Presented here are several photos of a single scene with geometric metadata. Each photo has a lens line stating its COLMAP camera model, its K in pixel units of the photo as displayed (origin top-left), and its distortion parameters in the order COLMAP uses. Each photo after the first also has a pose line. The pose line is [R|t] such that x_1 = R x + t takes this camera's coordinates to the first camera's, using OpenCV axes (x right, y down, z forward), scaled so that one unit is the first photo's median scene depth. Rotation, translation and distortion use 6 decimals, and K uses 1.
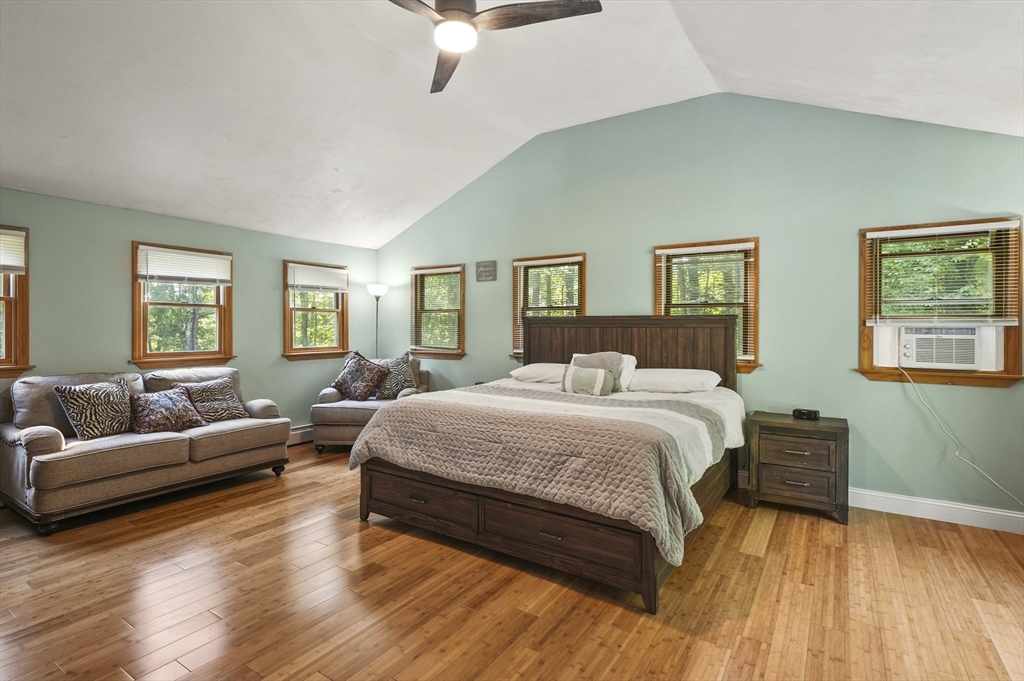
lens RADIAL K [[506.4, 0, 509.1], [0, 506.4, 317.0], [0, 0, 1]] dist [0.001330, 0.000549]
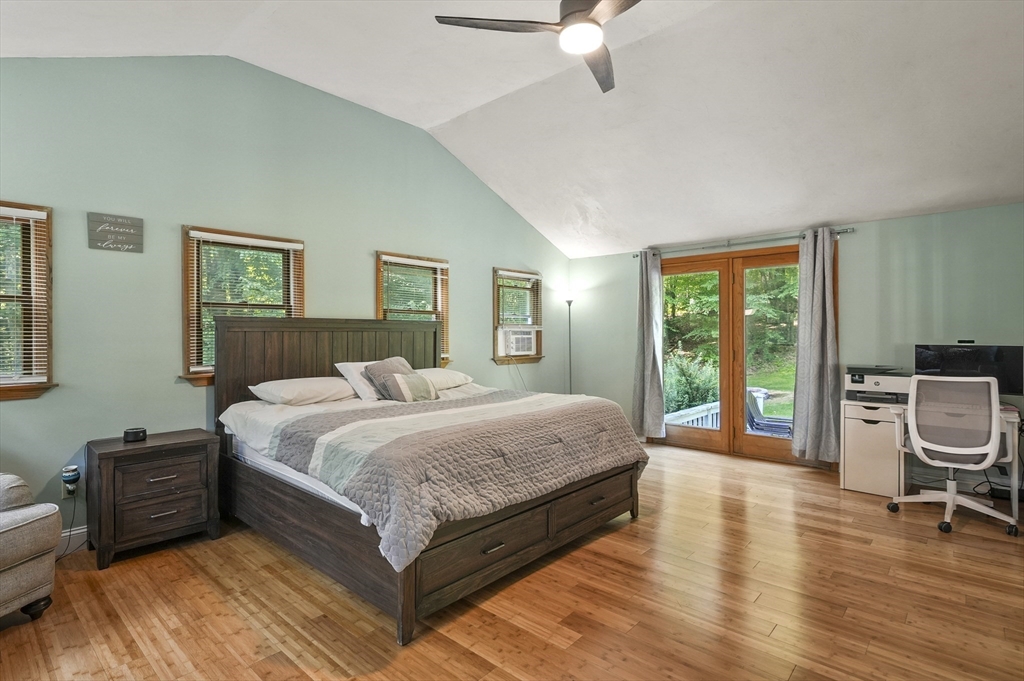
lens RADIAL K [[506.4, 0, 509.1], [0, 506.4, 317.0], [0, 0, 1]] dist [0.001330, 0.000549]
pose [[0.149807, 0.027233, 0.988340, -0.866747], [-0.018545, 0.999522, -0.024730, 0.015498], [-0.988541, -0.014624, 0.150241, 0.766465]]
